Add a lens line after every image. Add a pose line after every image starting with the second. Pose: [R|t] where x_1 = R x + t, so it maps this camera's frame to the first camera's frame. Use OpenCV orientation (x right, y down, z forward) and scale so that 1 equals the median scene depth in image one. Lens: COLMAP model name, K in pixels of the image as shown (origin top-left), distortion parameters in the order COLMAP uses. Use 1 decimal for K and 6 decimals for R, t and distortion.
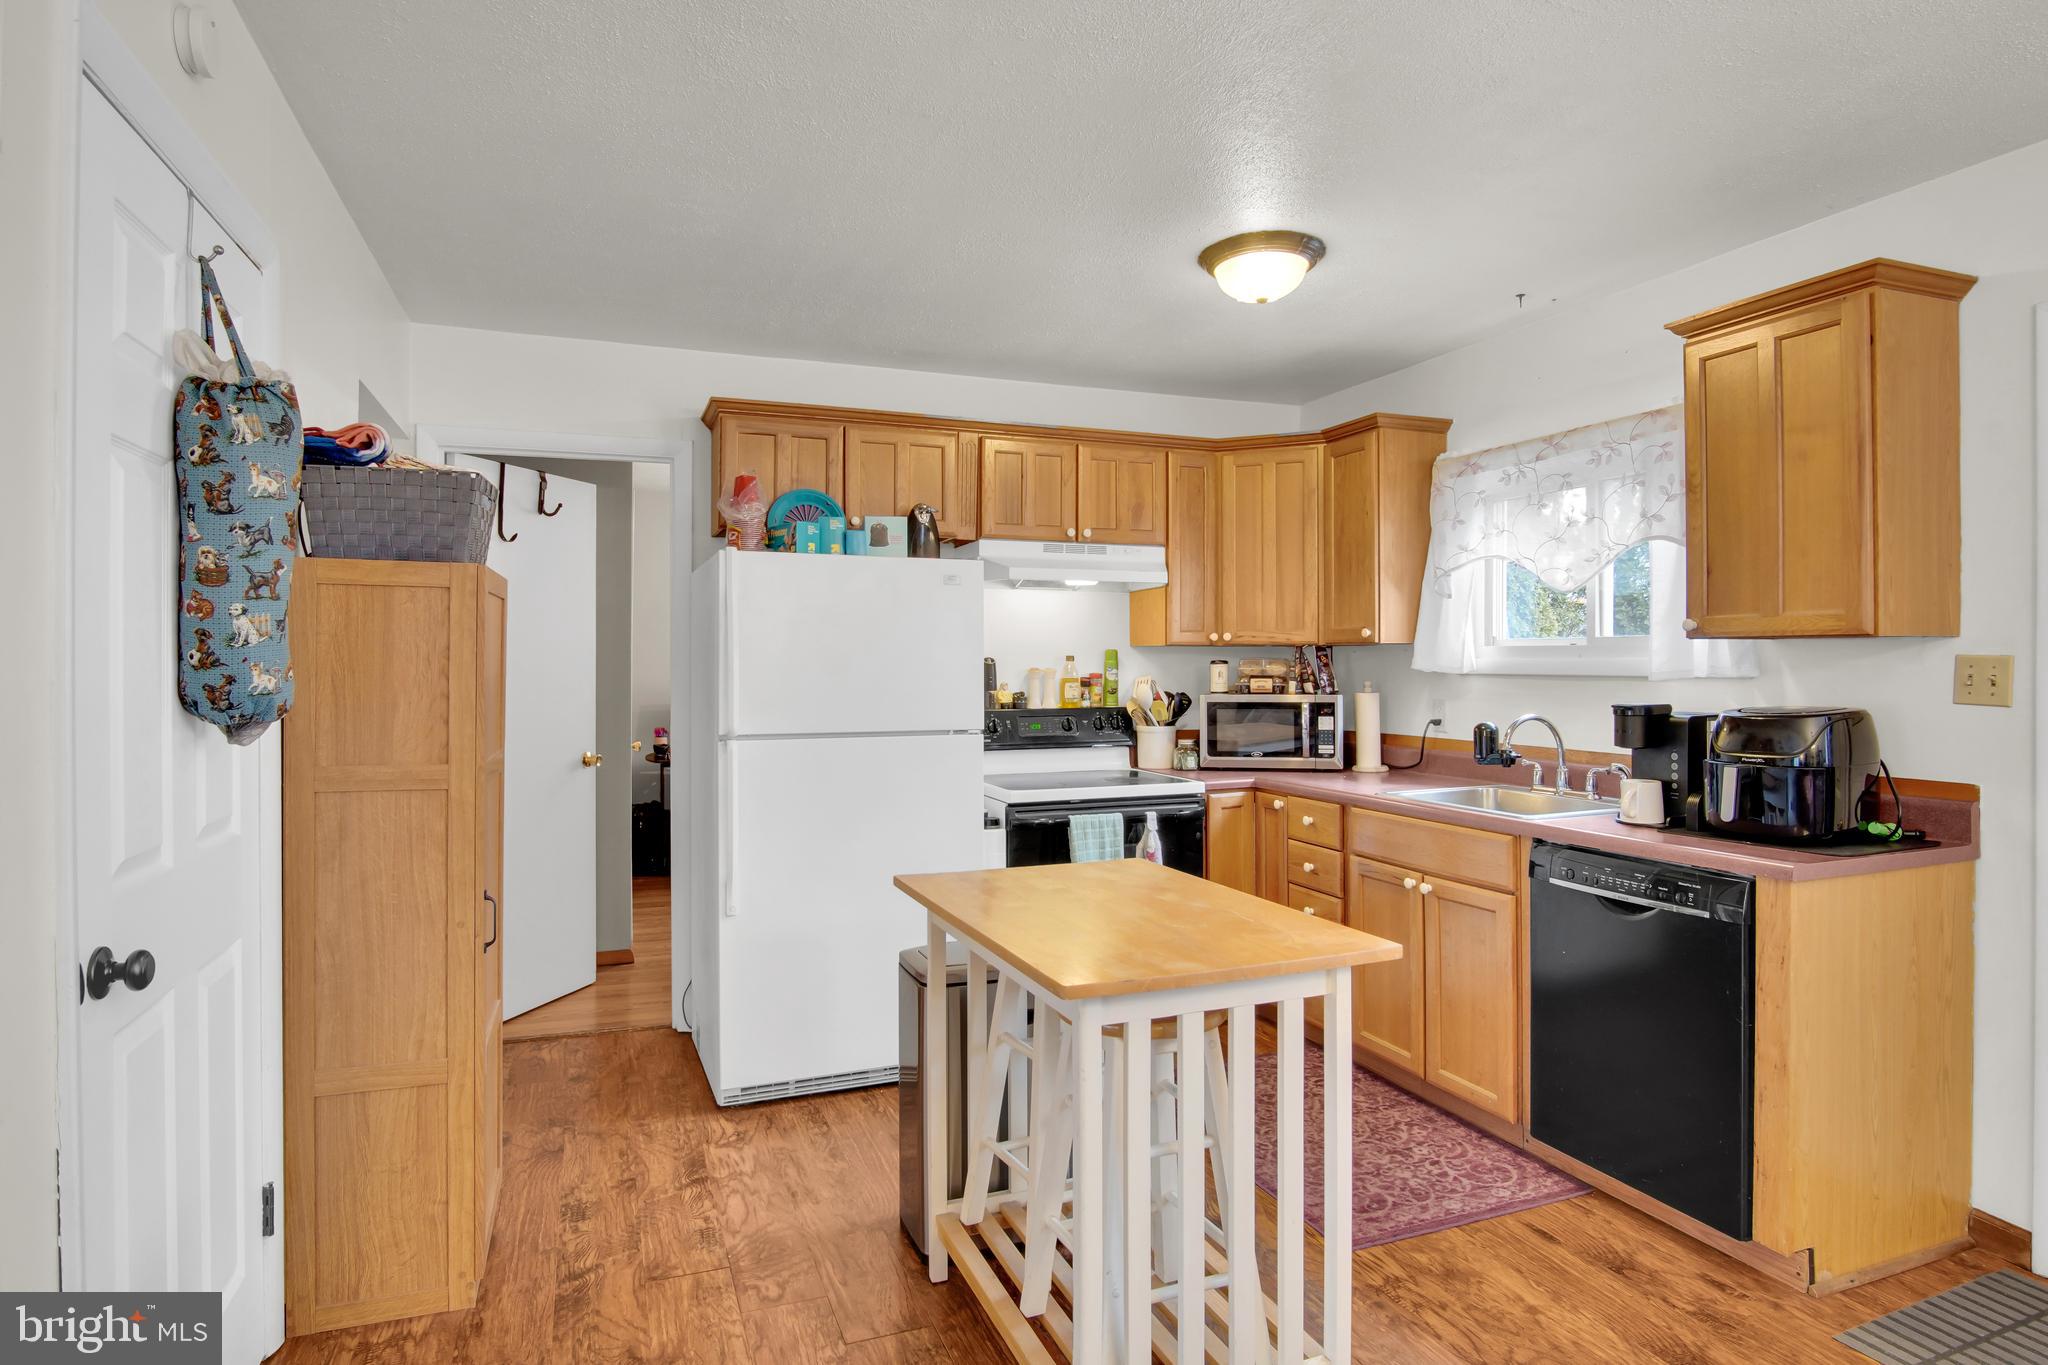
lens RADIAL K [[1110.2, 0, 1019.2], [0, 1110.2, 670.7], [0, 0, 1]] dist [-0.024996, -0.000097]
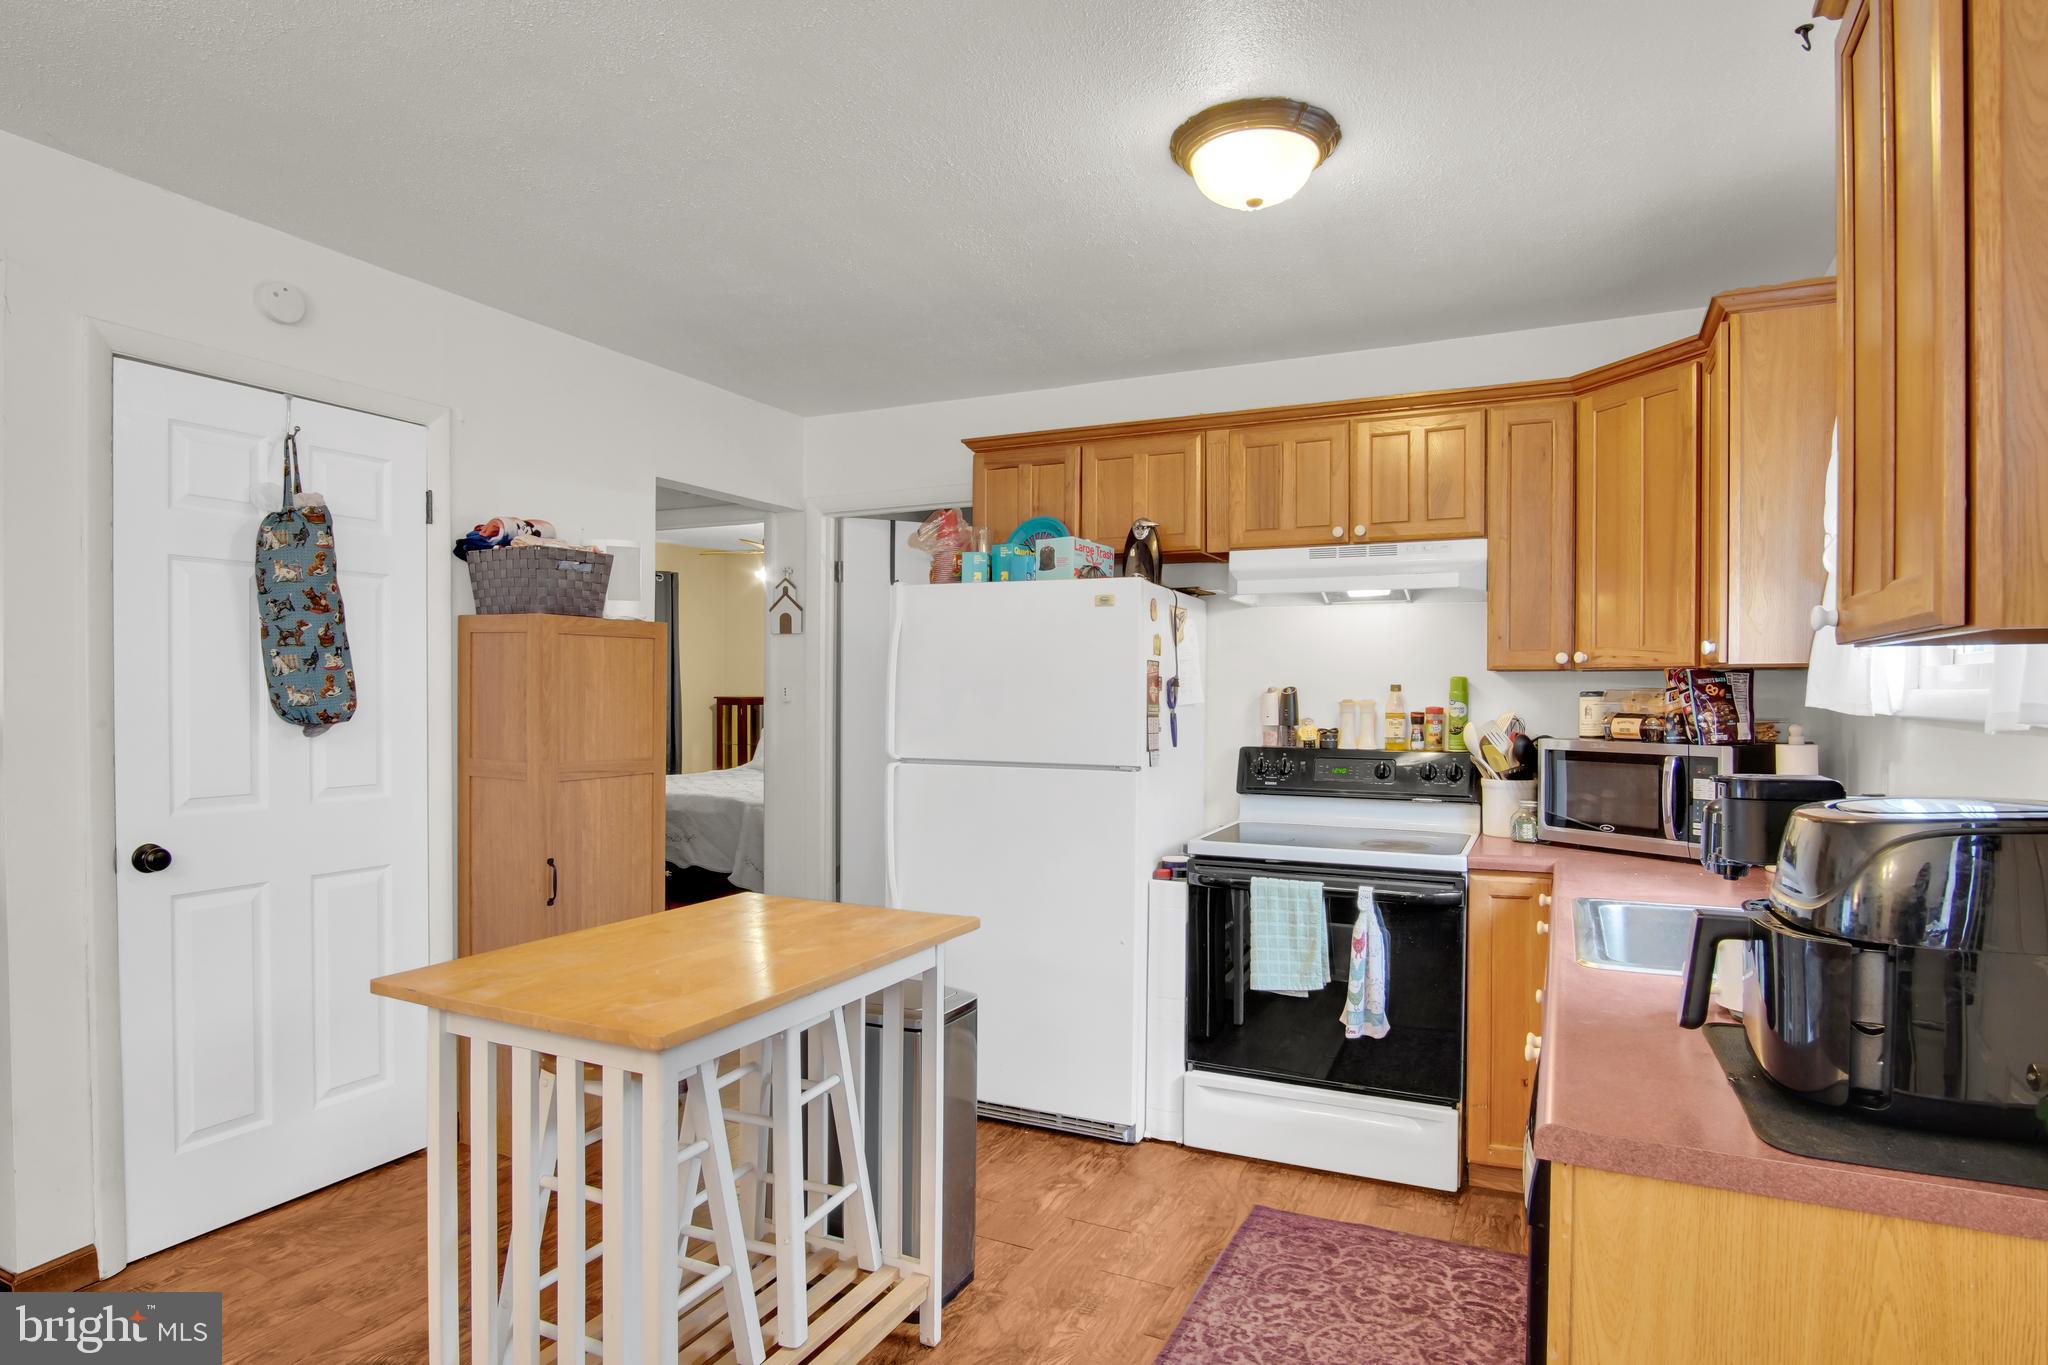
lens RADIAL K [[1136.4, 0, 1024.0], [0, 1136.4, 682.5], [0, 0, 1]] dist [-0.028379, -0.000608]
pose [[0.682026, -0.001735, -0.731325, 0.488375], [-0.011807, 0.999841, -0.013382, -0.001187], [0.731232, 0.017762, 0.681897, 0.268773]]
